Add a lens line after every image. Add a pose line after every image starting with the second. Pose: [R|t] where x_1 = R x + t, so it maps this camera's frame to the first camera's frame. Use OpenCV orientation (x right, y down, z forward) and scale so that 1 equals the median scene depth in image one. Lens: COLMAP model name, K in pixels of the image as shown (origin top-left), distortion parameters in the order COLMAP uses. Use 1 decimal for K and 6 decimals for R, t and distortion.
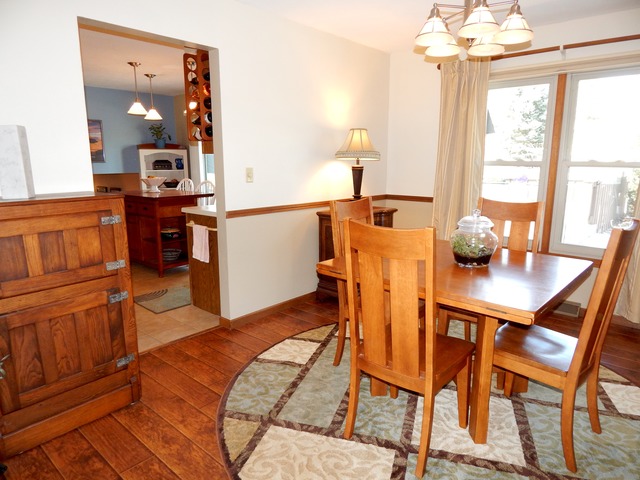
lens RADIAL K [[421.5, 0, 320.0], [0, 421.5, 240.0], [0, 0, 1]] dist [0.004445, 0.000607]
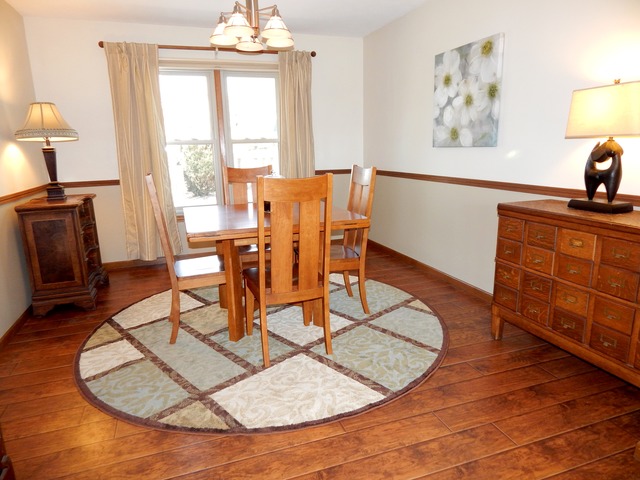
lens RADIAL K [[421.5, 0, 320.0], [0, 421.5, 240.0], [0, 0, 1]] dist [0.004445, 0.000607]
pose [[0.487354, -0.206553, 0.848423, -0.408907], [0.190951, 0.973314, 0.127272, 0.001322], [-0.852070, 0.099981, 0.513790, 0.121439]]
